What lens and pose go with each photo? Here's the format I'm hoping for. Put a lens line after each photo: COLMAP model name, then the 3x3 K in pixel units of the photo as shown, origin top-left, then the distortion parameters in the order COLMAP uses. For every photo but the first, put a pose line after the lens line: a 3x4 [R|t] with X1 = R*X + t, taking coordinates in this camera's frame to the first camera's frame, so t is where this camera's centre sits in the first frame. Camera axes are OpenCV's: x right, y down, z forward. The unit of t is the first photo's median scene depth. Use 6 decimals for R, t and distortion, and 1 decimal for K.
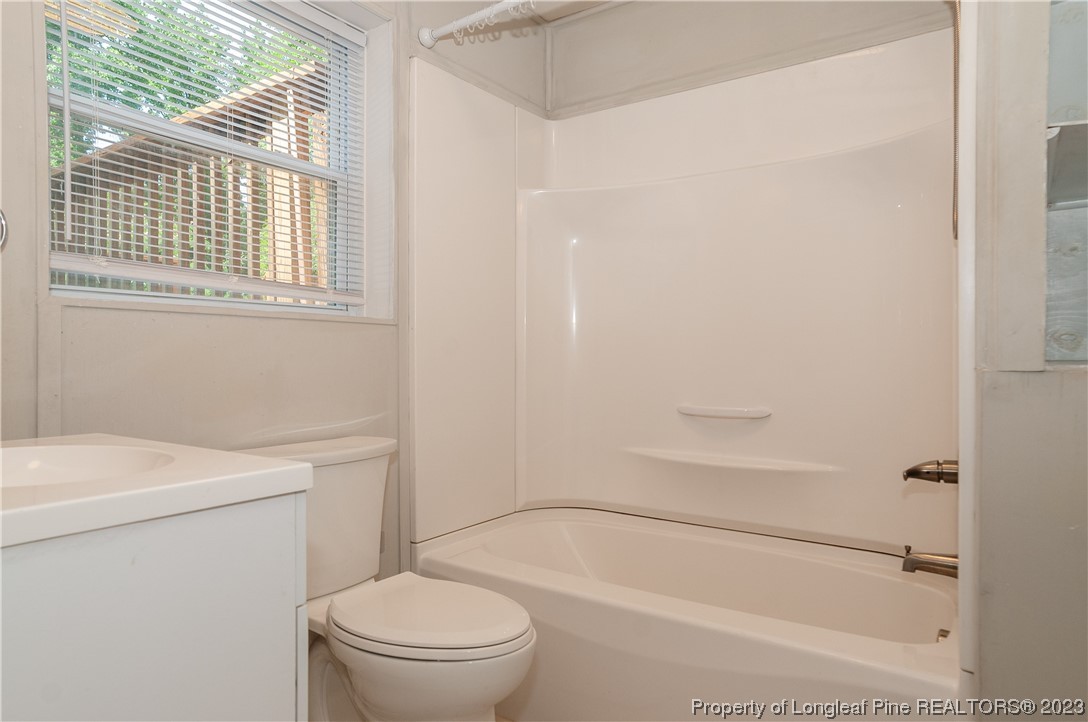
lens RADIAL K [[668.0, 0, 544.1], [0, 668.0, 347.8], [0, 0, 1]] dist [-0.040402, 0.001264]
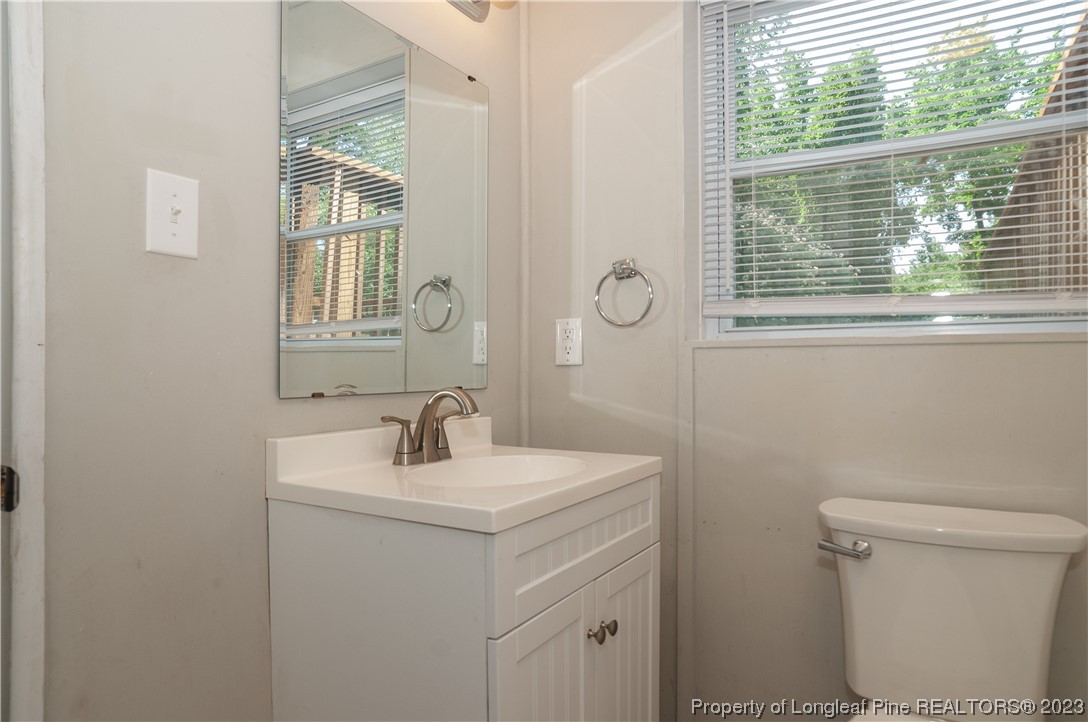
lens RADIAL K [[668.0, 0, 544.1], [0, 668.0, 347.8], [0, 0, 1]] dist [-0.040402, 0.001264]
pose [[0.056545, -0.070383, -0.995916, 0.871707], [0.003469, 0.997520, -0.070300, 0.040540], [0.998394, 0.000520, 0.056649, 1.285340]]
